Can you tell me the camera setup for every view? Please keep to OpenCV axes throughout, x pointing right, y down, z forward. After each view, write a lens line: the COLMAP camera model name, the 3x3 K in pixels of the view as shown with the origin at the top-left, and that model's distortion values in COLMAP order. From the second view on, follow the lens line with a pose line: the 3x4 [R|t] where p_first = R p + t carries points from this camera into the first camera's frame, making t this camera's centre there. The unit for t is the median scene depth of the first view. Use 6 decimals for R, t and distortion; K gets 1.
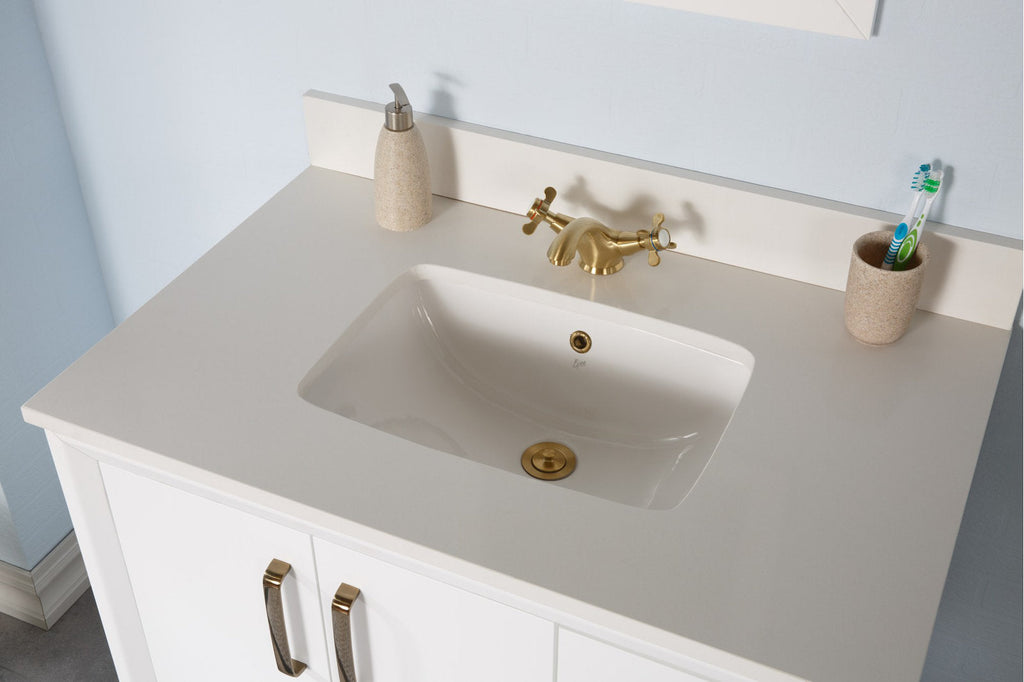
lens RADIAL K [[1280.4, 0, 507.0], [0, 1280.4, 346.4], [0, 0, 1]] dist [0.047565, 0.000000]
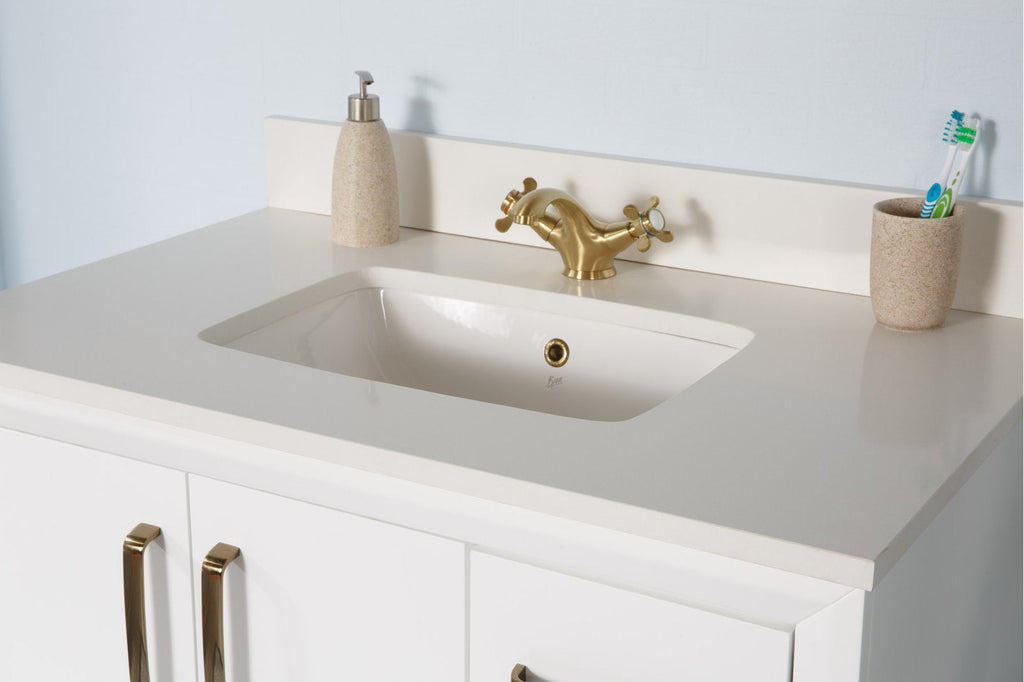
lens RADIAL K [[1688.6, 0, 505.8], [0, 1688.6, 338.8], [0, 0, 1]] dist [0.134657, 0.000000]
pose [[0.996104, 0.040286, -0.078451, 0.110470], [-0.064195, 0.941166, -0.331793, 0.351342], [0.060469, 0.335536, 0.940085, -0.021317]]
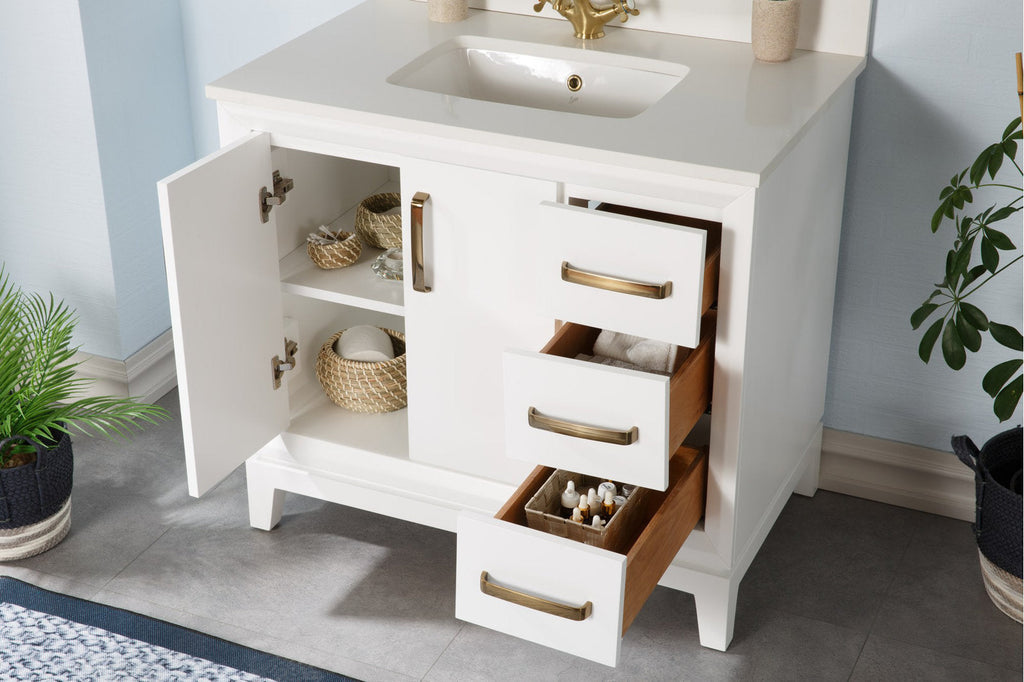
lens RADIAL K [[1688.6, 0, 515.3], [0, 1688.6, 350.7], [0, 0, 1]] dist [0.134657, 0.000000]
pose [[0.999904, 0.001721, 0.013781, -0.034371], [0.000691, 0.984907, -0.173081, 0.622496], [-0.013871, 0.173074, 0.984811, -0.816232]]
